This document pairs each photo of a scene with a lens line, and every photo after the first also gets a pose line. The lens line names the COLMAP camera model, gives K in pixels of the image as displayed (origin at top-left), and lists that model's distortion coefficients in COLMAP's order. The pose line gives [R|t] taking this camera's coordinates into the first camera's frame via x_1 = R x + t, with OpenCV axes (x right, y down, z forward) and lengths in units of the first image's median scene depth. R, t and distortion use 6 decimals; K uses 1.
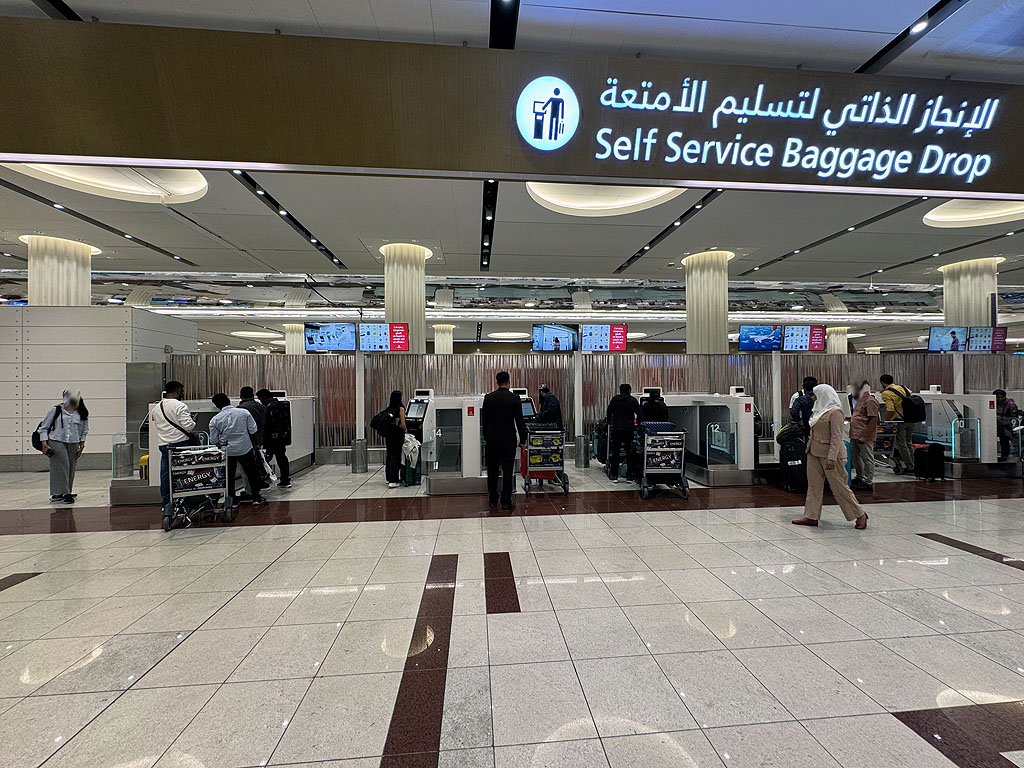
lens RADIAL K [[407.5, 0, 511.0], [0, 407.5, 387.8], [0, 0, 1]] dist [0.000633, 0.000531]
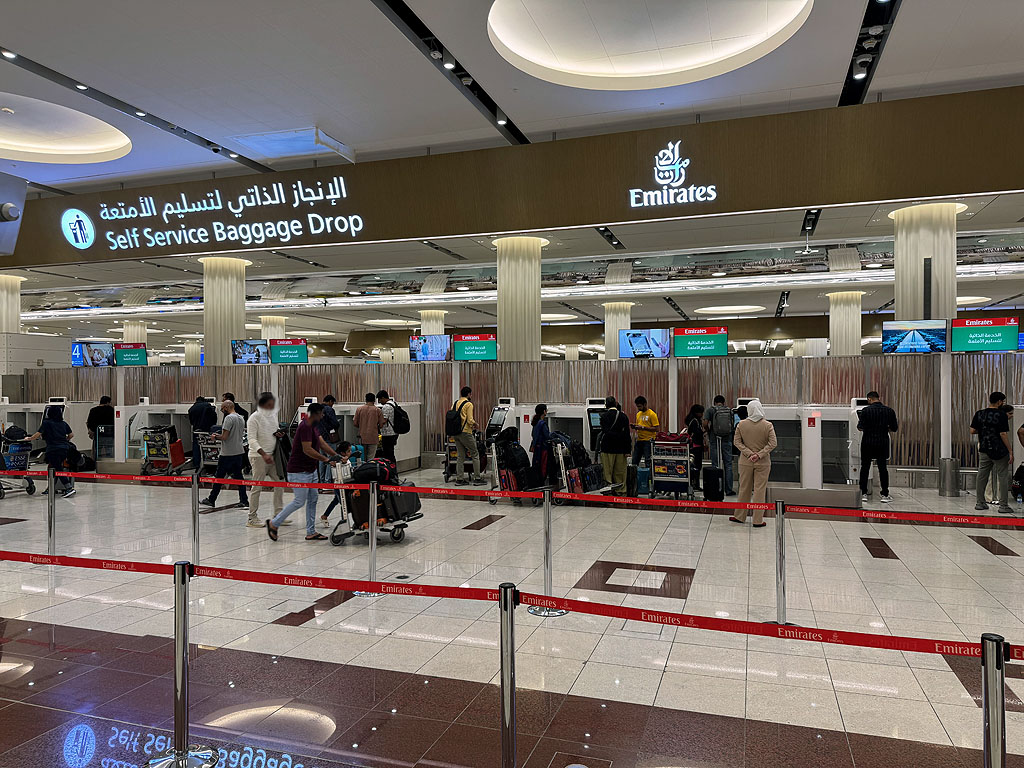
lens RADIAL K [[712.5, 0, 511.4], [0, 712.5, 383.5], [0, 0, 1]] dist [-0.006858, 0.001171]
pose [[0.914725, 0.008120, -0.403996, 2.614902], [-0.004946, 0.999948, 0.008899, -0.090267], [0.404047, -0.006141, 0.914718, -0.819602]]
